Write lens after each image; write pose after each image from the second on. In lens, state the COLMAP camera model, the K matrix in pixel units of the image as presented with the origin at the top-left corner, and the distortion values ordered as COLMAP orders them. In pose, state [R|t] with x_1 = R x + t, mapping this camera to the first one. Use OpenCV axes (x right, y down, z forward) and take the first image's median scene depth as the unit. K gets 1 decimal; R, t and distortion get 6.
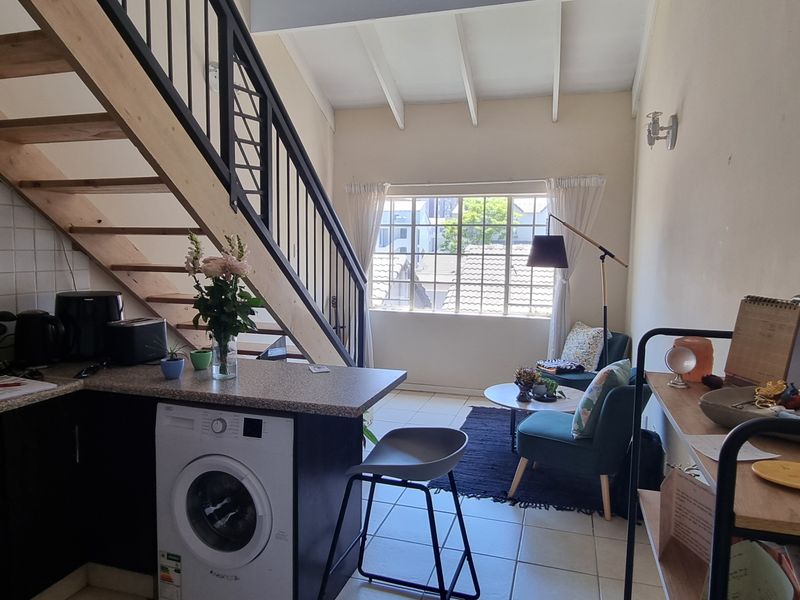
lens RADIAL K [[539.3, 0, 404.2], [0, 539.3, 298.2], [0, 0, 1]] dist [-0.000225, -0.001492]
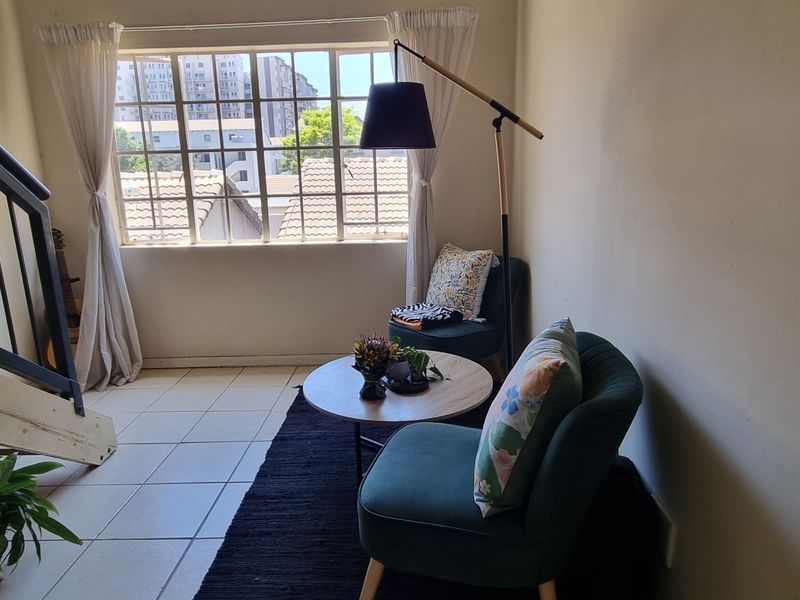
lens RADIAL K [[539.3, 0, 404.2], [0, 539.3, 298.2], [0, 0, 1]] dist [-0.000225, -0.001492]
pose [[0.961613, -0.099845, 0.255601, 0.097198], [0.062768, 0.986794, 0.149327, 0.007787], [-0.267135, -0.127551, 0.955180, 0.380401]]
